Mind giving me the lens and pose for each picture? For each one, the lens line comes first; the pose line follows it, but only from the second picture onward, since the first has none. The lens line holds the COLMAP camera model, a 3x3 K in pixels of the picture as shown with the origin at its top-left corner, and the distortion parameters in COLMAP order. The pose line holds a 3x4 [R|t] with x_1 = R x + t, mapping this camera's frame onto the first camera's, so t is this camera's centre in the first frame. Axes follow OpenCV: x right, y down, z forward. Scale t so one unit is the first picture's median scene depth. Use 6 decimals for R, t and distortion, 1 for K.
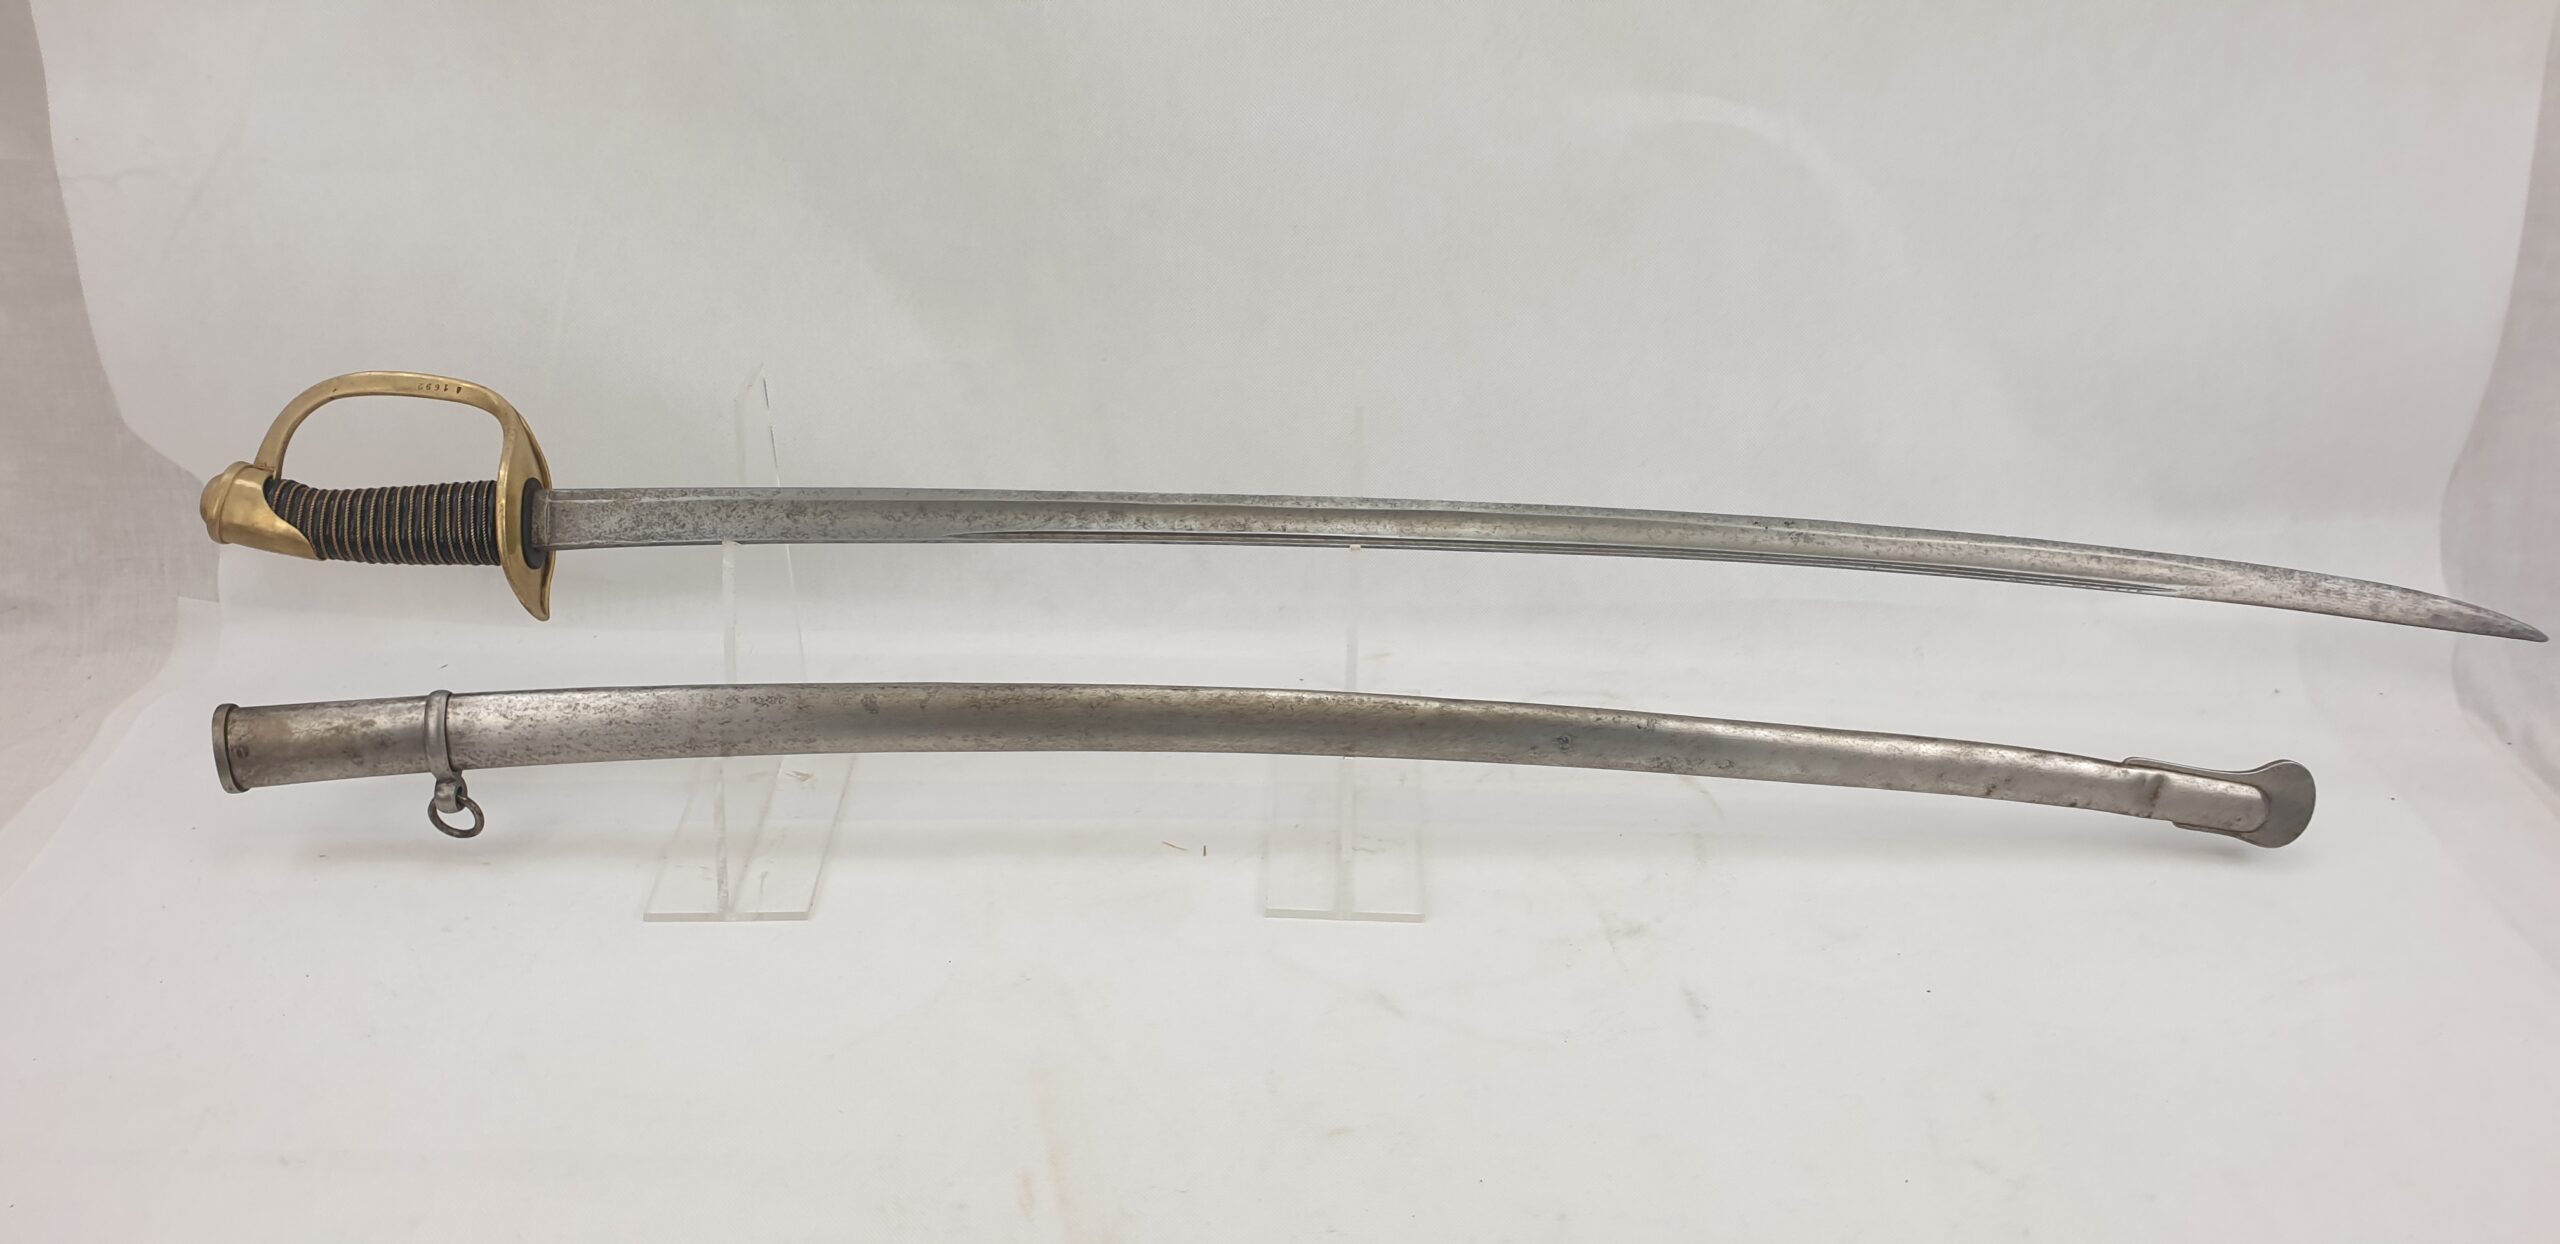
lens RADIAL K [[2086.9, 0, 1293.0], [0, 2086.9, 637.0], [0, 0, 1]] dist [0.043753, -0.064076]
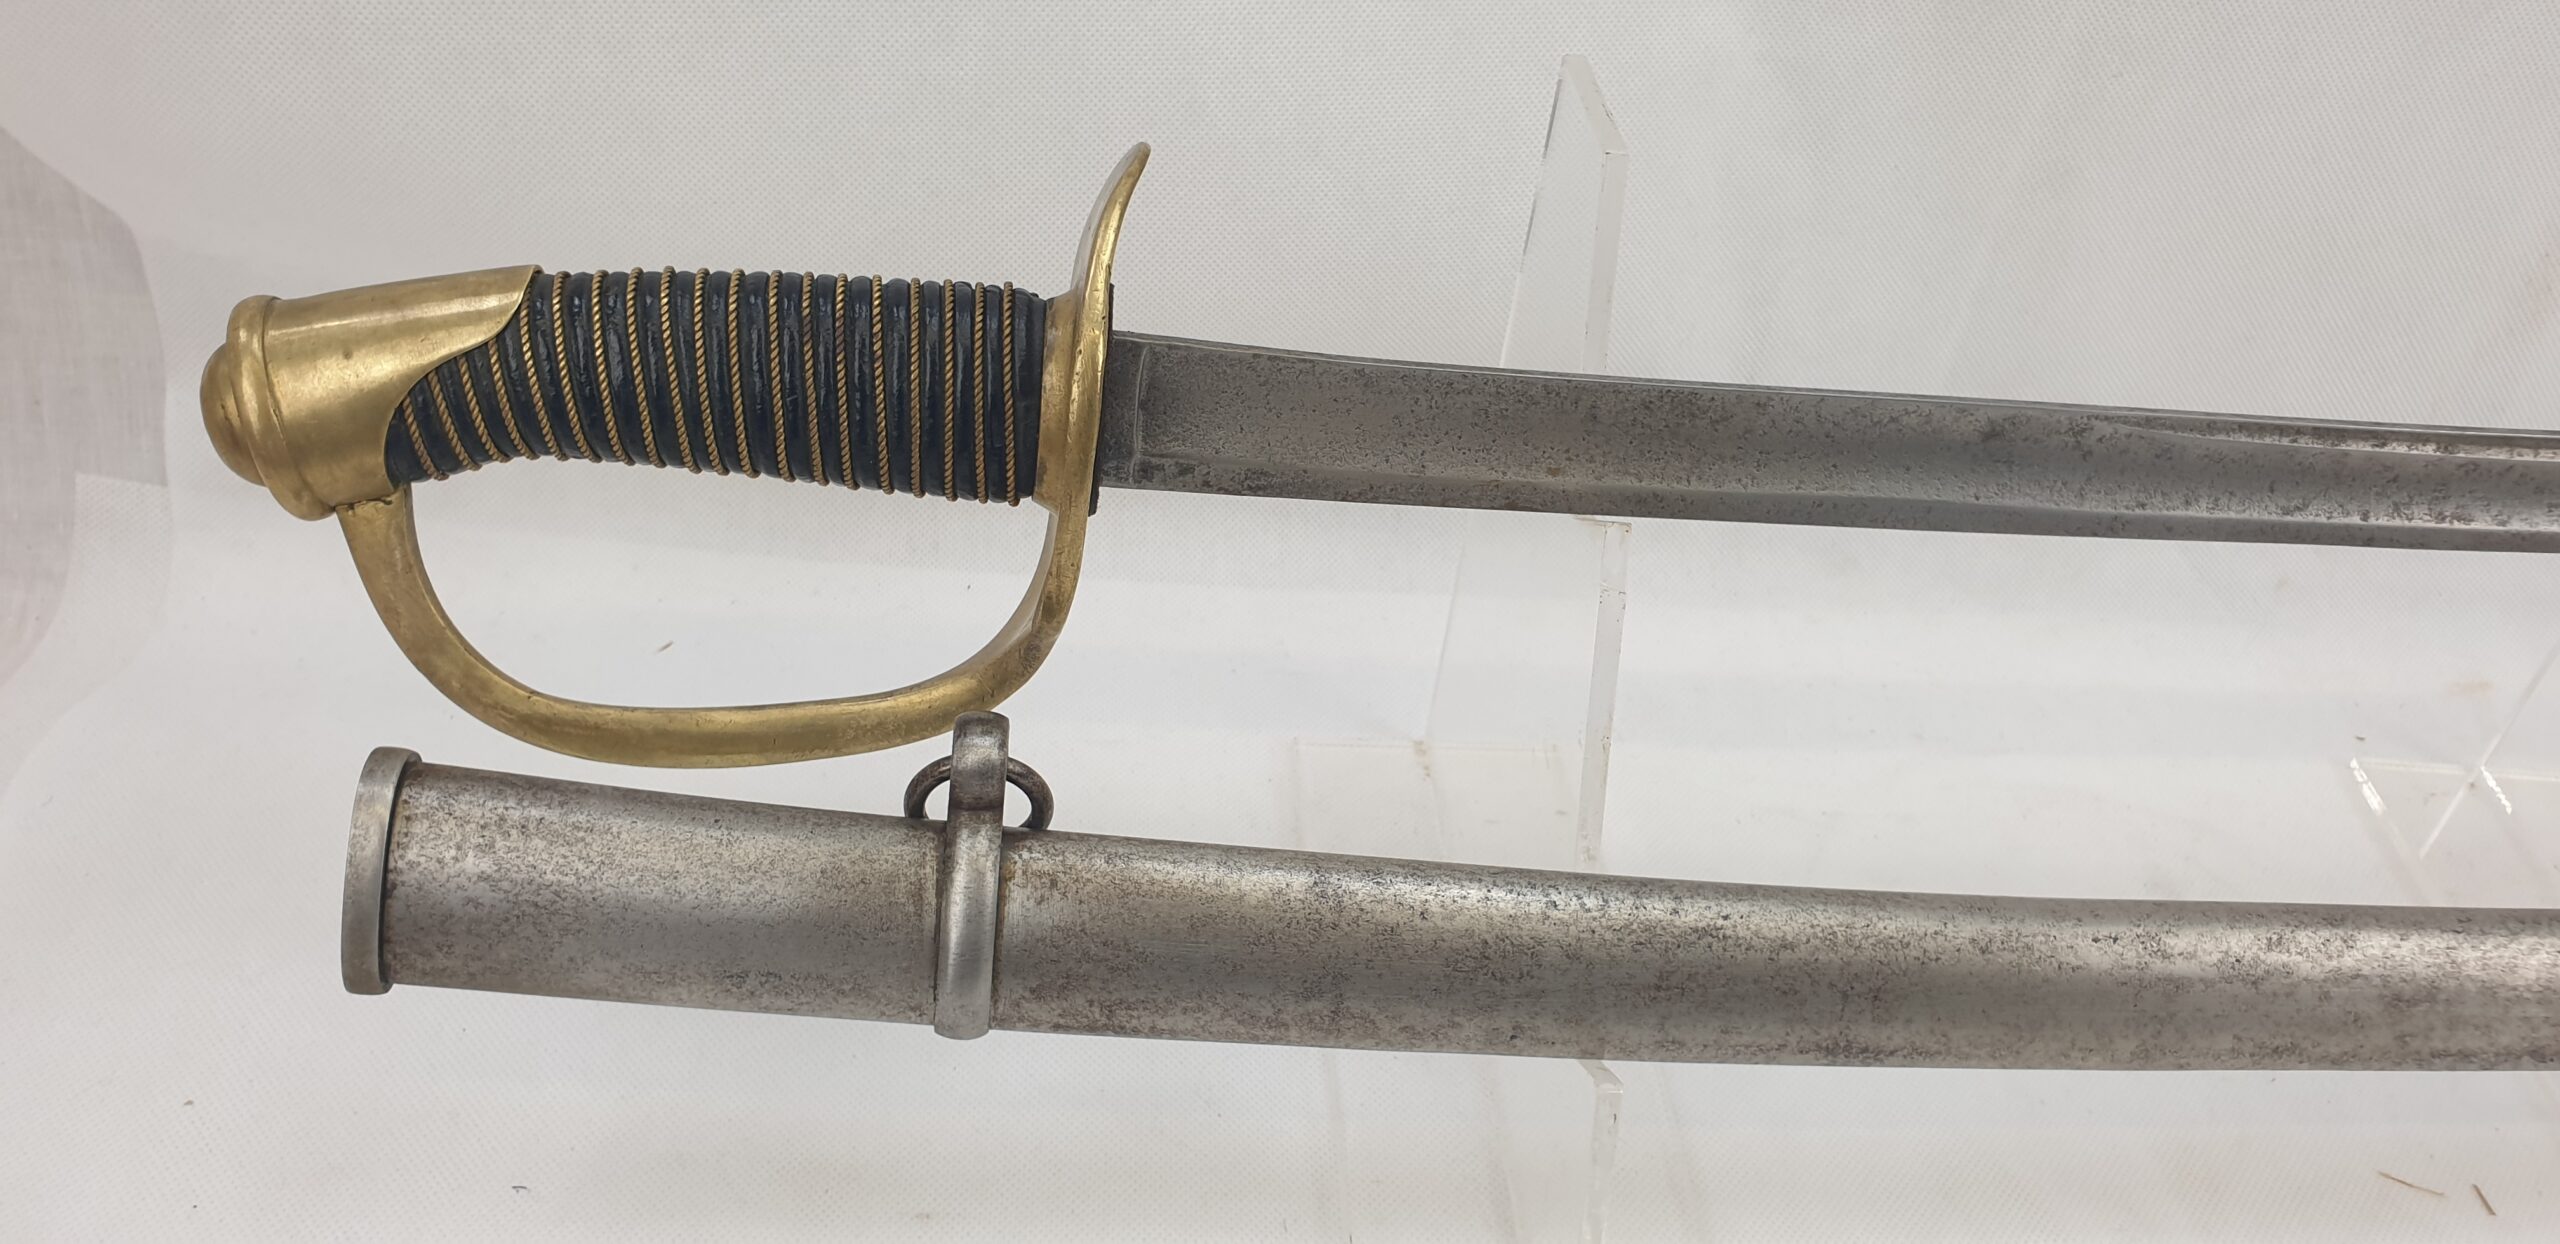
lens RADIAL K [[2086.9, 0, 1283.2], [0, 2086.9, 636.2], [0, 0, 1]] dist [0.043753, -0.064076]
pose [[0.994277, 0.038106, 0.099804, -0.361653], [-0.050703, 0.990619, 0.126898, -0.065356], [-0.094032, -0.131233, 0.986882, 0.596802]]
